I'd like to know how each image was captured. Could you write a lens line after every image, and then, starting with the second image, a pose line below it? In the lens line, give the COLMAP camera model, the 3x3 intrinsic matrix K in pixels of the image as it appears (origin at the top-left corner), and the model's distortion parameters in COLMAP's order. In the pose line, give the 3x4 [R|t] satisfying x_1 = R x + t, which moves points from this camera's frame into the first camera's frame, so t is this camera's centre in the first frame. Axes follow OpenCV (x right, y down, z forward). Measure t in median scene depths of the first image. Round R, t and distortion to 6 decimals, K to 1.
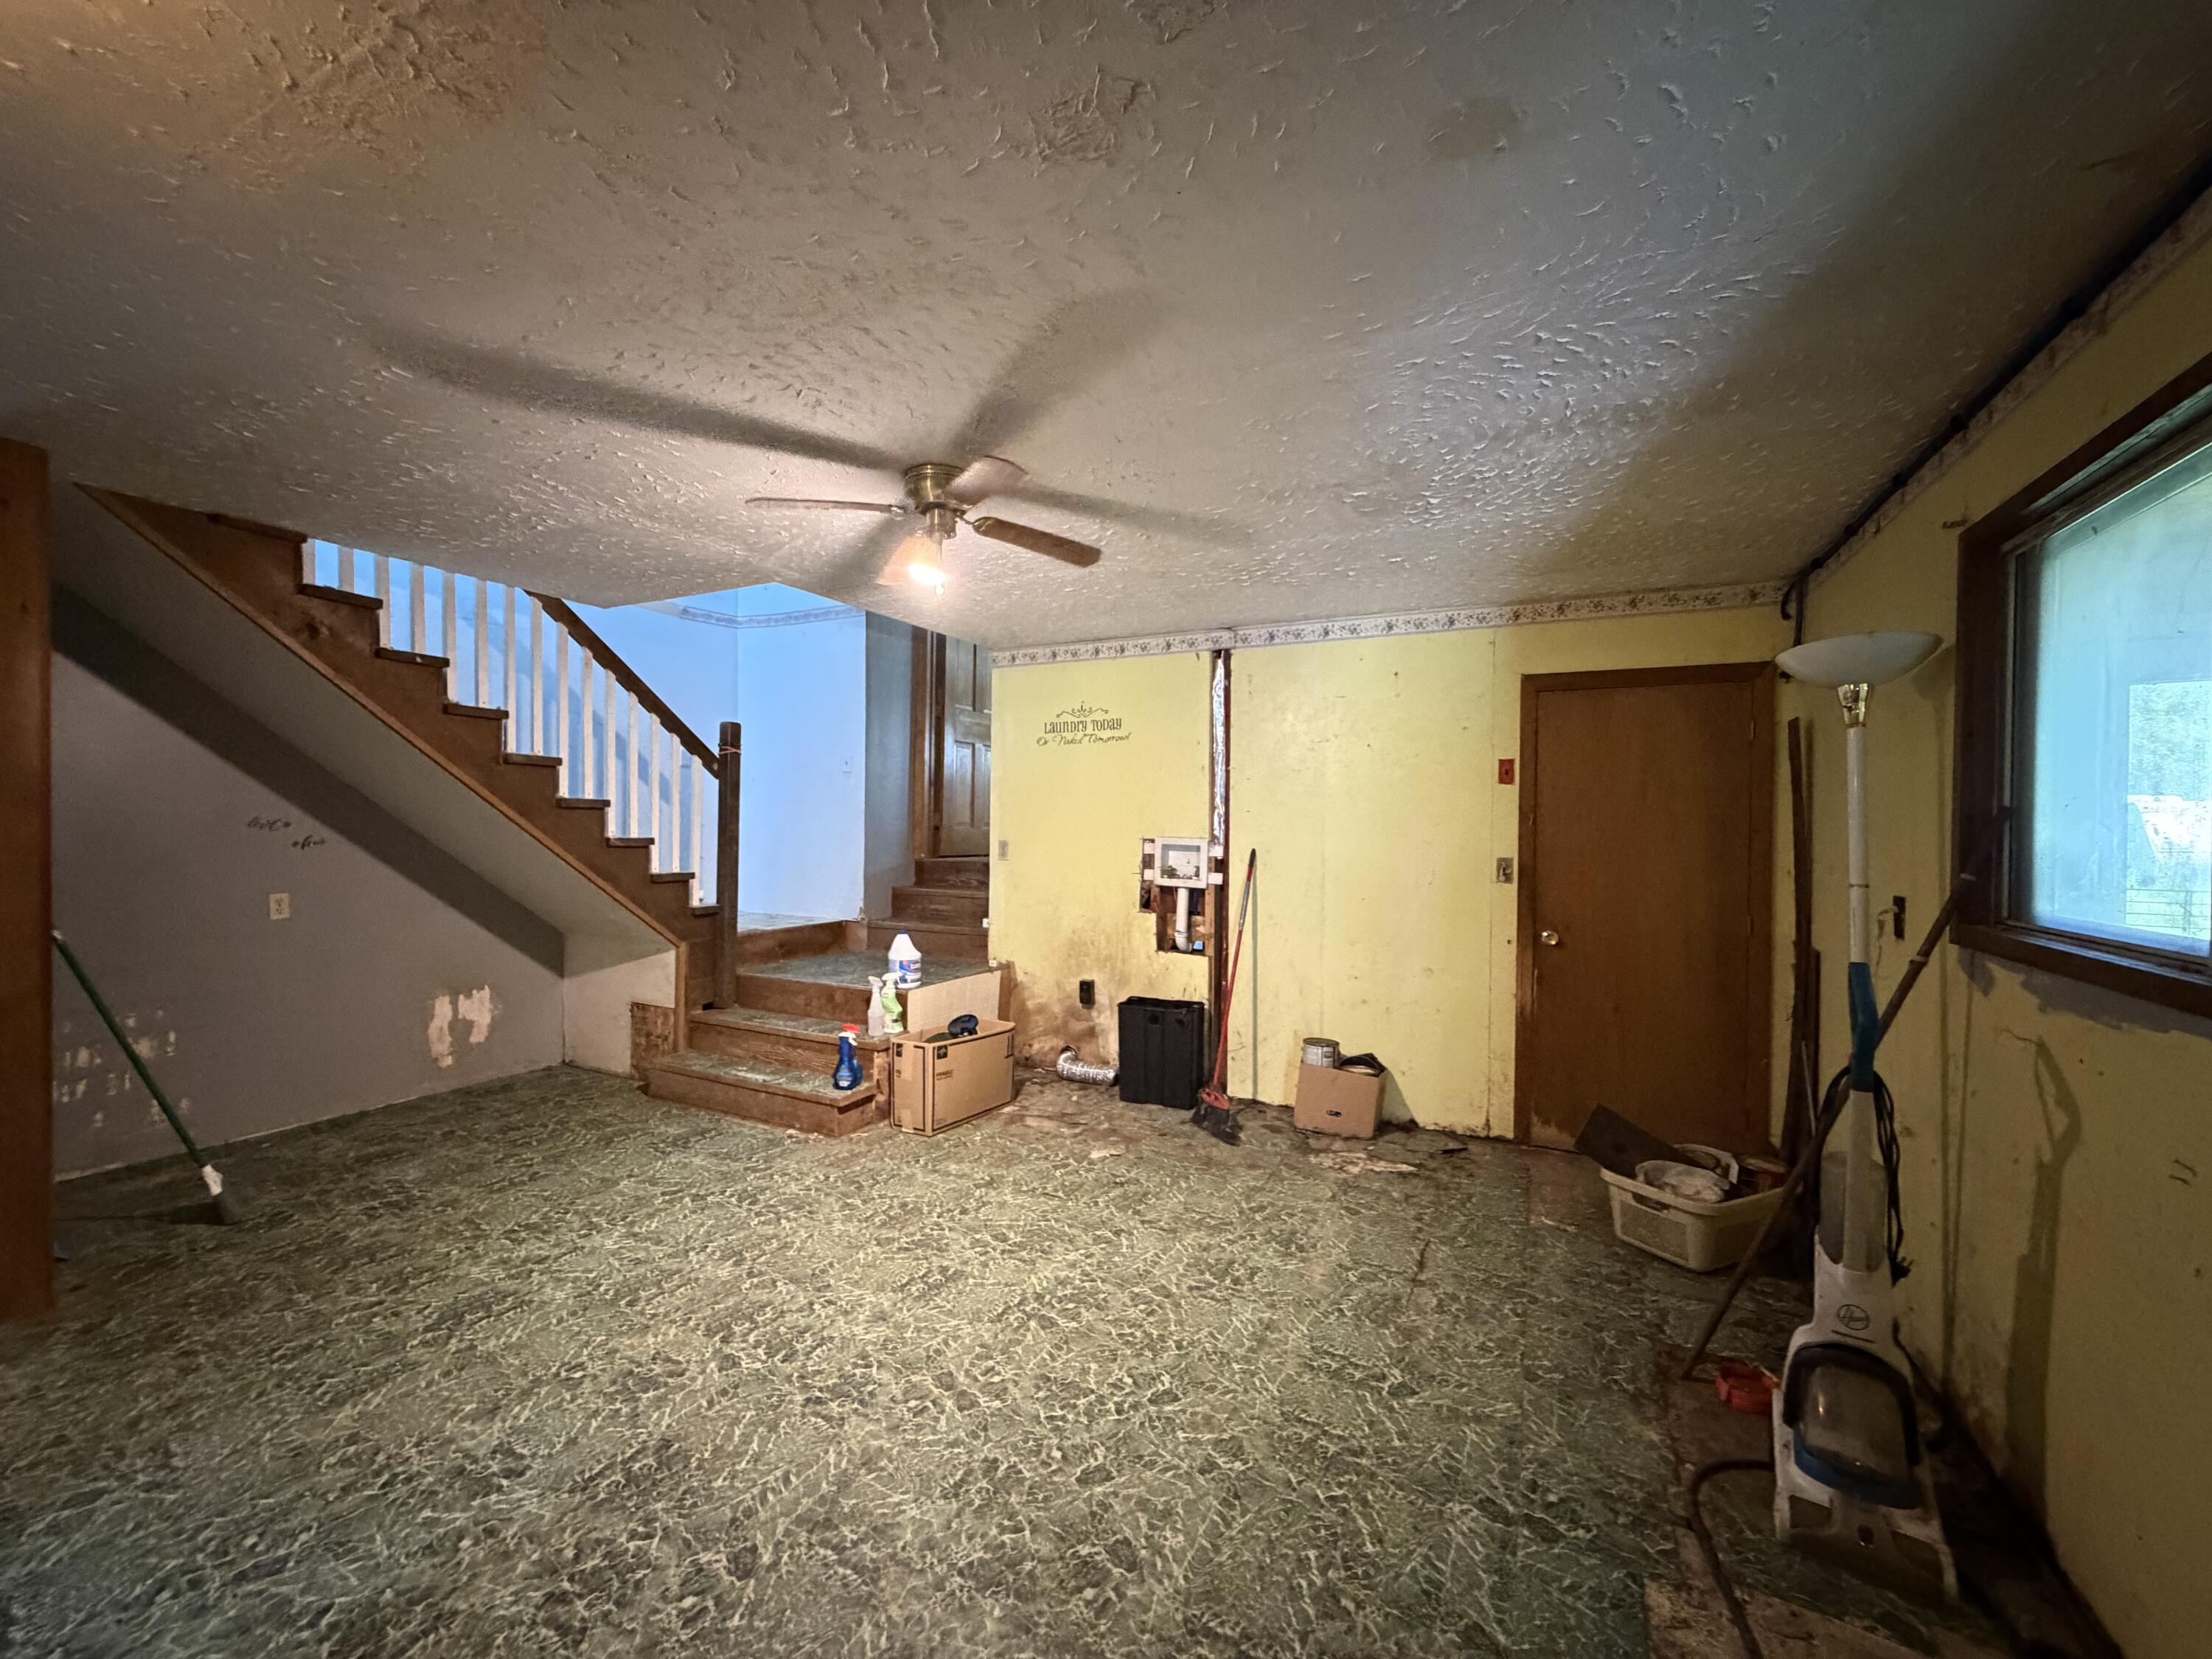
lens RADIAL K [[885.7, 0, 1105.2], [0, 885.7, 826.6], [0, 0, 1]] dist [-0.000196, 0.000248]
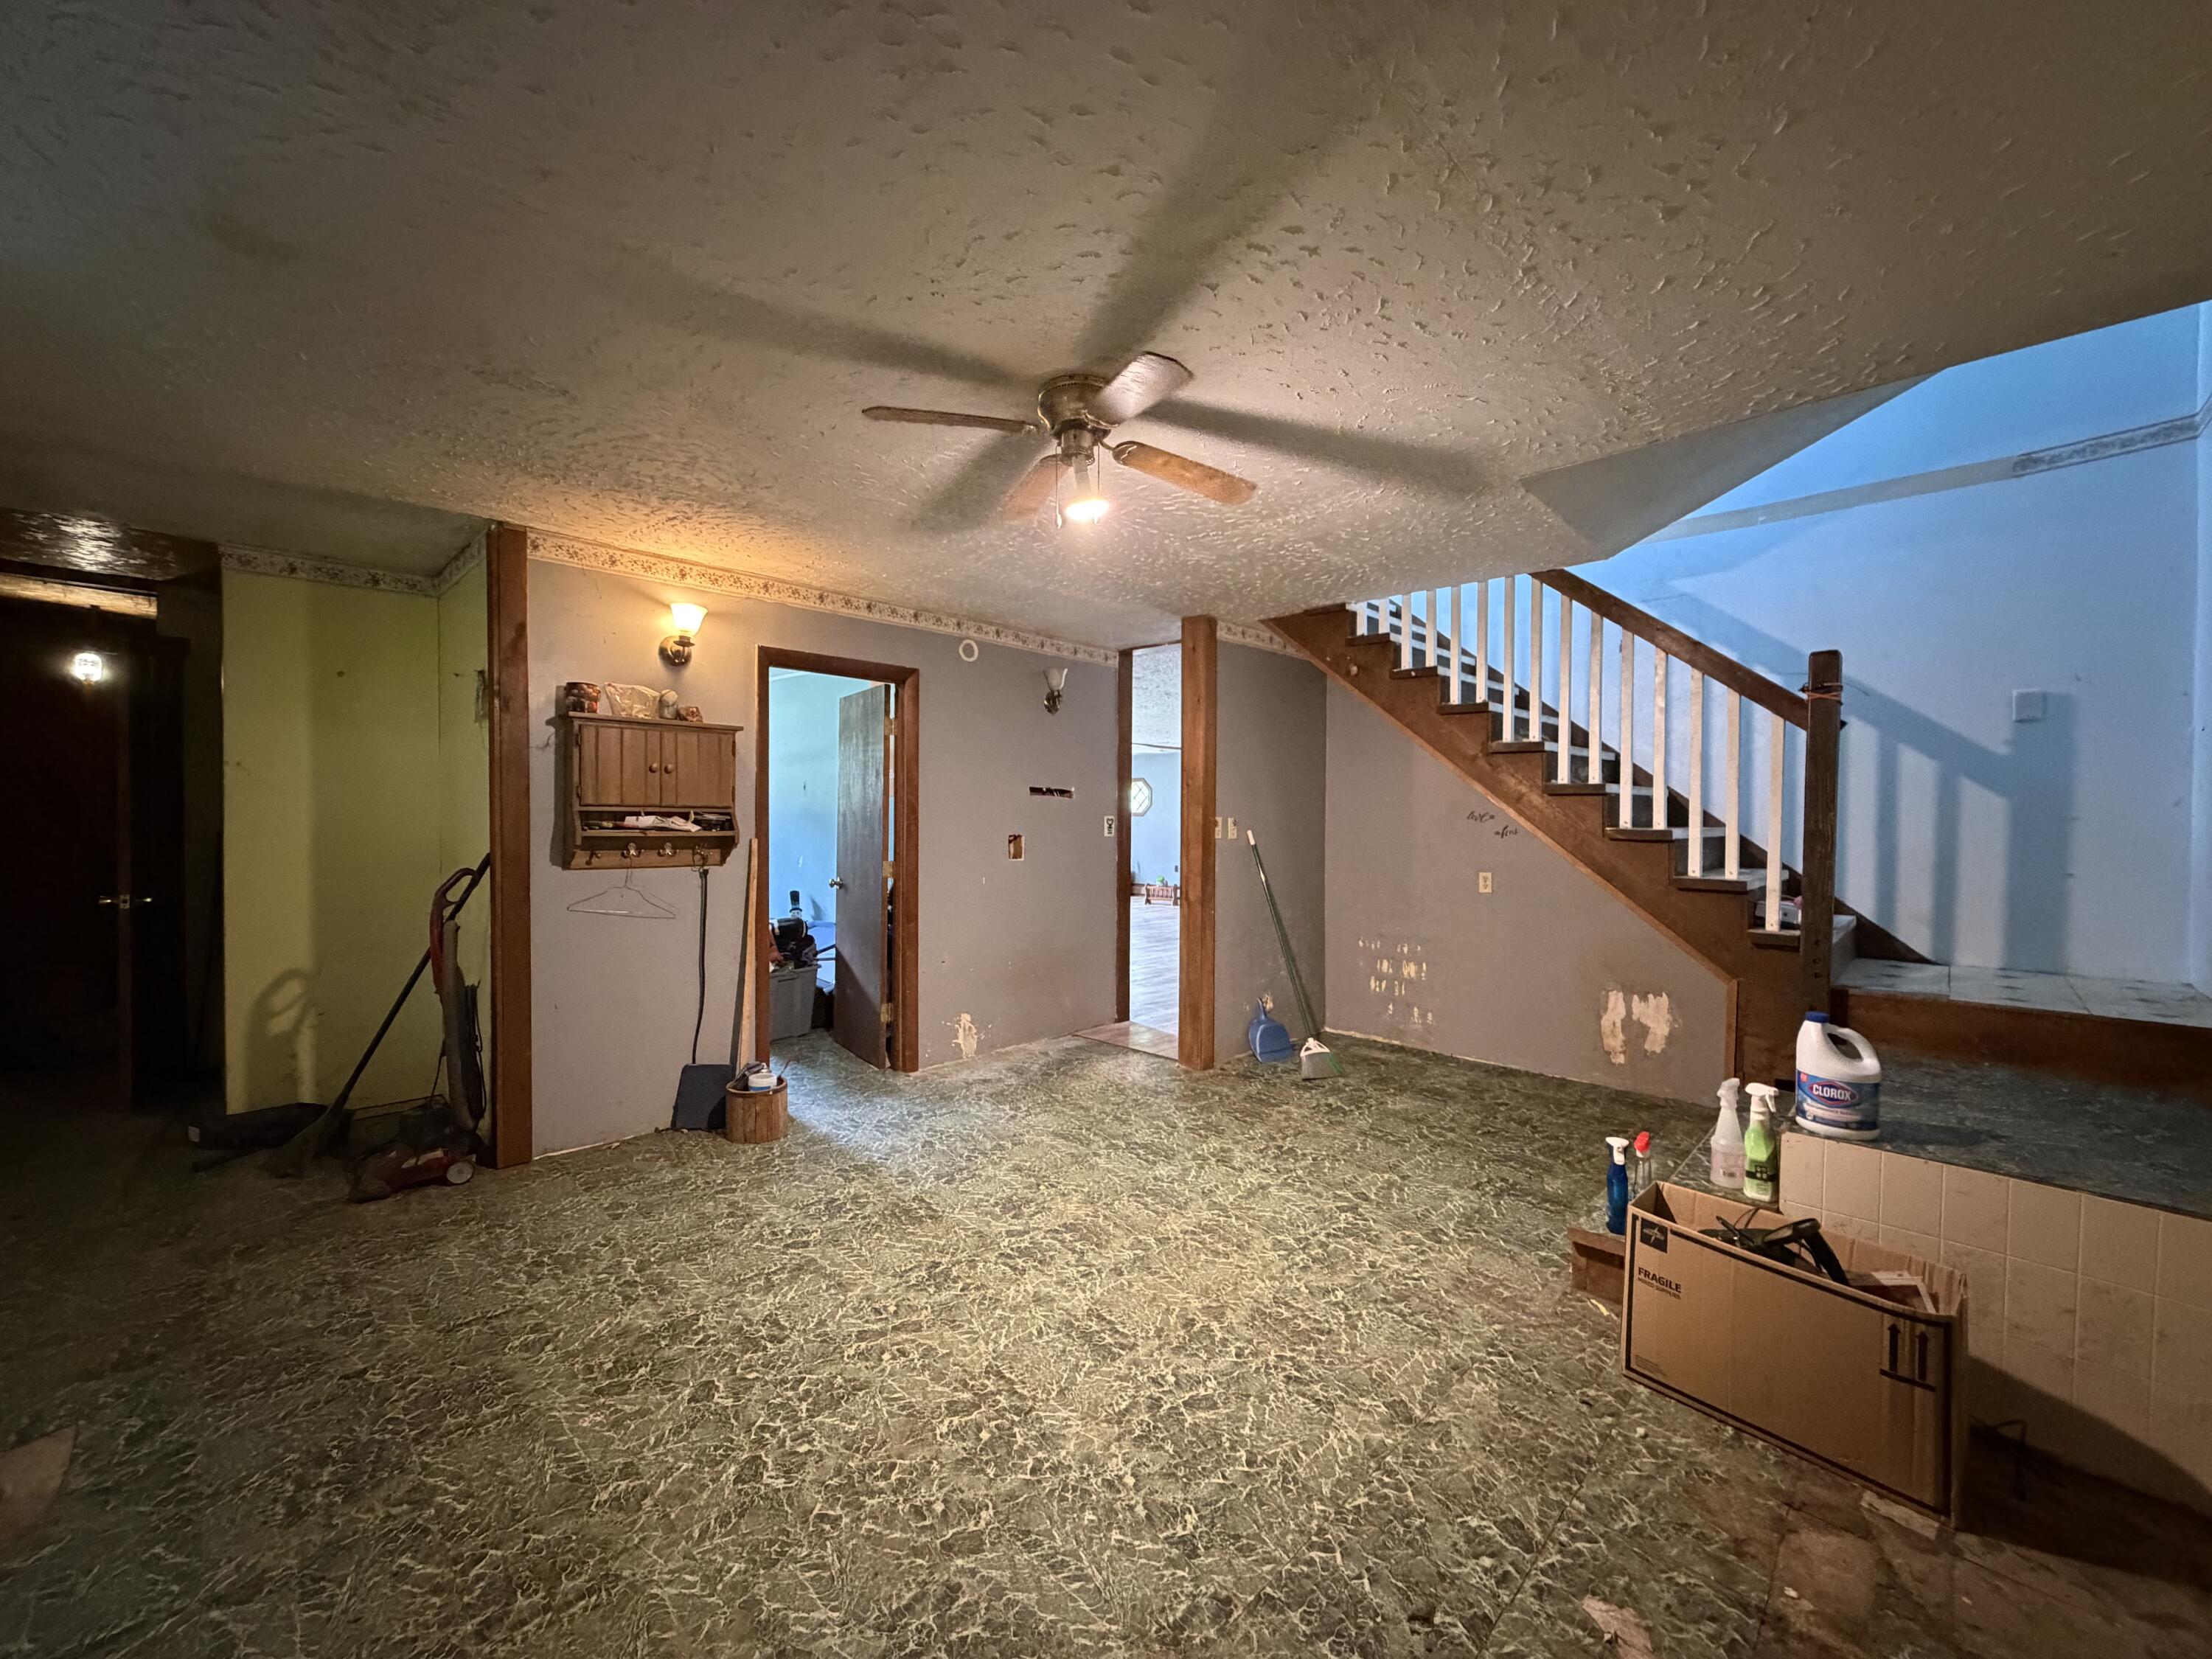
lens RADIAL K [[885.7, 0, 1102.1], [0, 885.7, 828.6], [0, 0, 1]] dist [-0.000196, 0.000248]
pose [[-0.305281, -0.002615, -0.952259, 0.540686], [-0.014714, 0.999890, 0.001972, 0.024971], [0.952149, 0.014614, -0.305286, 1.109818]]
